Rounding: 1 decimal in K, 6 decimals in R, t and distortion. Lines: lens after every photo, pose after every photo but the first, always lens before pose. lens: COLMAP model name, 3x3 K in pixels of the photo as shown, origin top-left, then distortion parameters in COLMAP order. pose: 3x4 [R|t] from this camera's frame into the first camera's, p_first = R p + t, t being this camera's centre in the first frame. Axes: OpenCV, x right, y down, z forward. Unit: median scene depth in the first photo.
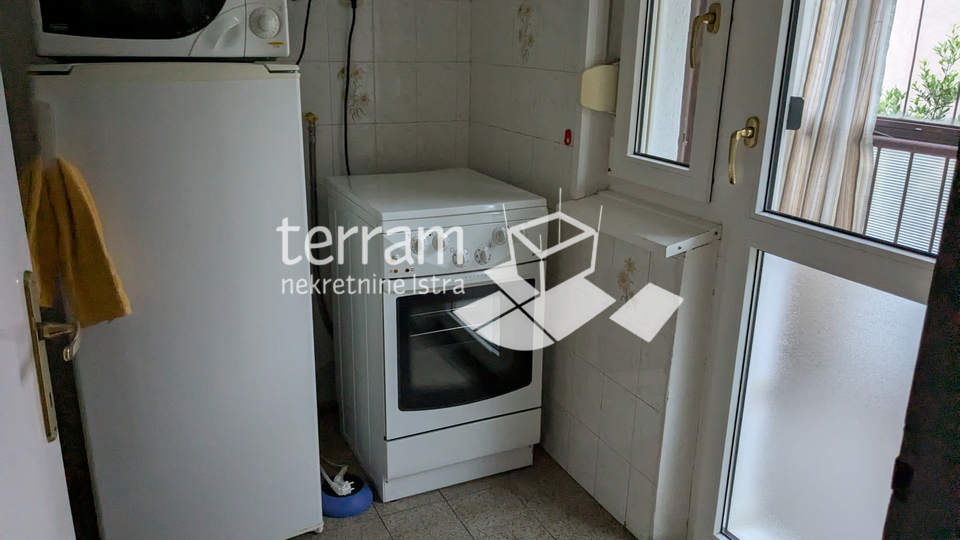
lens RADIAL K [[754.0, 0, 482.2], [0, 754.0, 274.7], [0, 0, 1]] dist [0.052741, -0.091550]
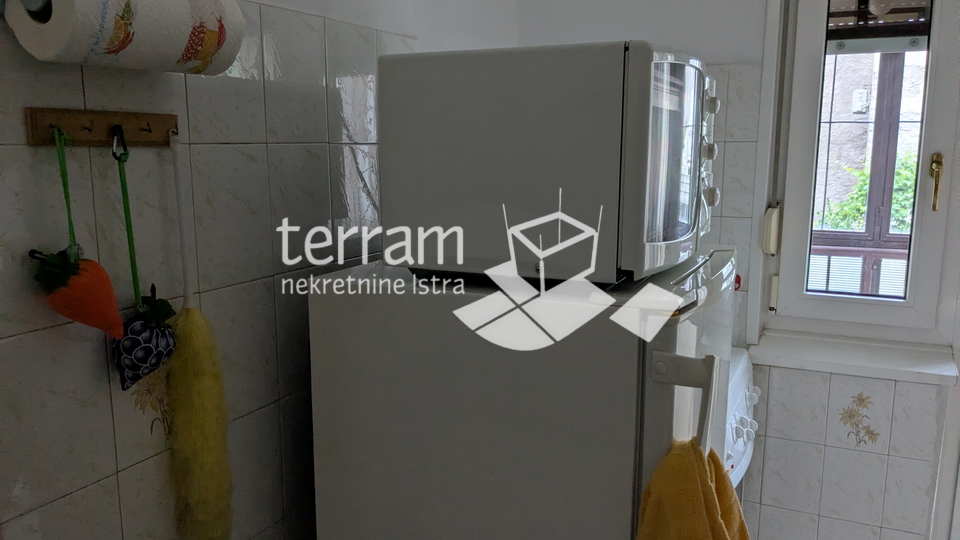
lens RADIAL K [[754.0, 0, 482.2], [0, 754.0, 274.7], [0, 0, 1]] dist [0.052741, -0.091550]
pose [[0.769056, -0.123498, 0.627137, -0.796616], [0.201729, 0.977907, -0.054806, -0.219418], [-0.606513, 0.168661, 0.776979, 0.481096]]
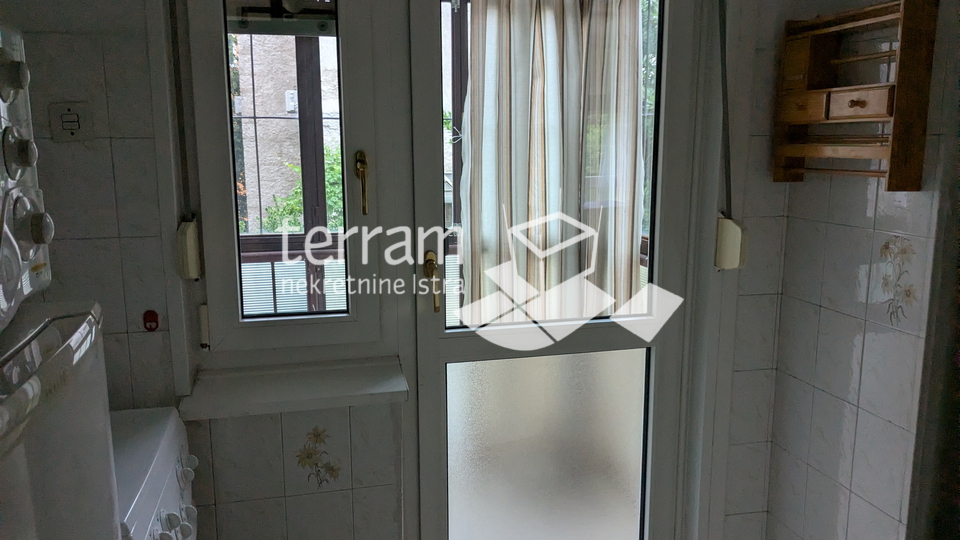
lens RADIAL K [[754.0, 0, 482.2], [0, 754.0, 274.7], [0, 0, 1]] dist [0.052741, -0.091550]
pose [[0.185694, -0.187033, 0.964643, -0.573604], [0.299415, 0.945801, 0.125742, -0.238690], [-0.935878, 0.265479, 0.231630, 0.556537]]
